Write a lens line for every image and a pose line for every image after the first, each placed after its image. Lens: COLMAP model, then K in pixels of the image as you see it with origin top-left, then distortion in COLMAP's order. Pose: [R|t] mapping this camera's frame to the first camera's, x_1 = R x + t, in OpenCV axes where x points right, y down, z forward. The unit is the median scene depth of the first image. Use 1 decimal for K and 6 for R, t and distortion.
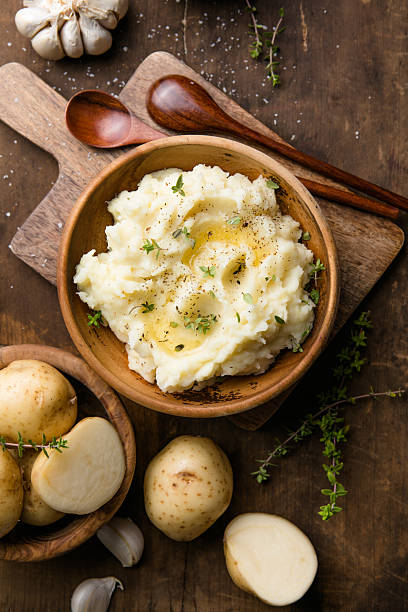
lens RADIAL K [[790.4, 0, 204.0], [0, 790.4, 306.0], [0, 0, 1]] dist [-0.023940, 0.019427]
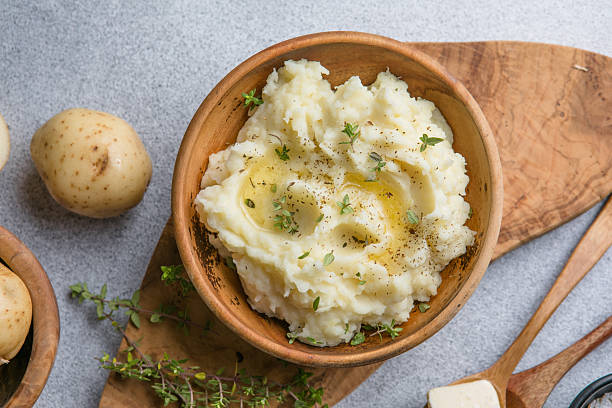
lens RADIAL K [[1065.6, 0, 306.0], [0, 1065.6, 204.0], [0, 0, 1]] dist [0.112639, 0.030134]
pose [[0.308089, 0.948752, -0.070359, 0.069394], [-0.950735, 0.309719, 0.013301, -0.019381], [0.034411, 0.062795, 0.997433, -0.140019]]
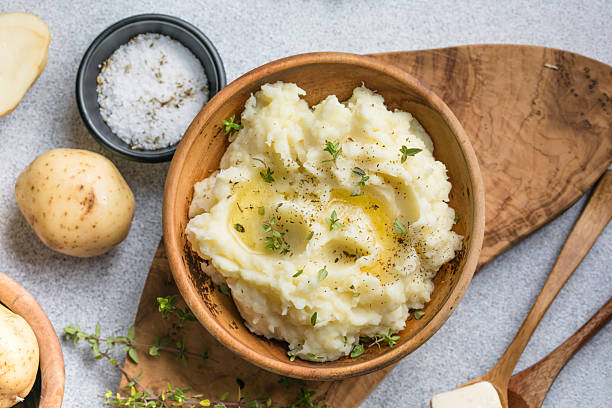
lens RADIAL K [[1536.2, 0, 306.0], [0, 1536.2, 204.0], [0, 0, 1]] dist [-0.478399, -0.094040]
pose [[0.392928, 0.916046, -0.080419, 0.108637], [-0.919423, 0.392922, -0.016566, 0.003978], [0.016423, 0.080448, 0.996624, -0.668598]]
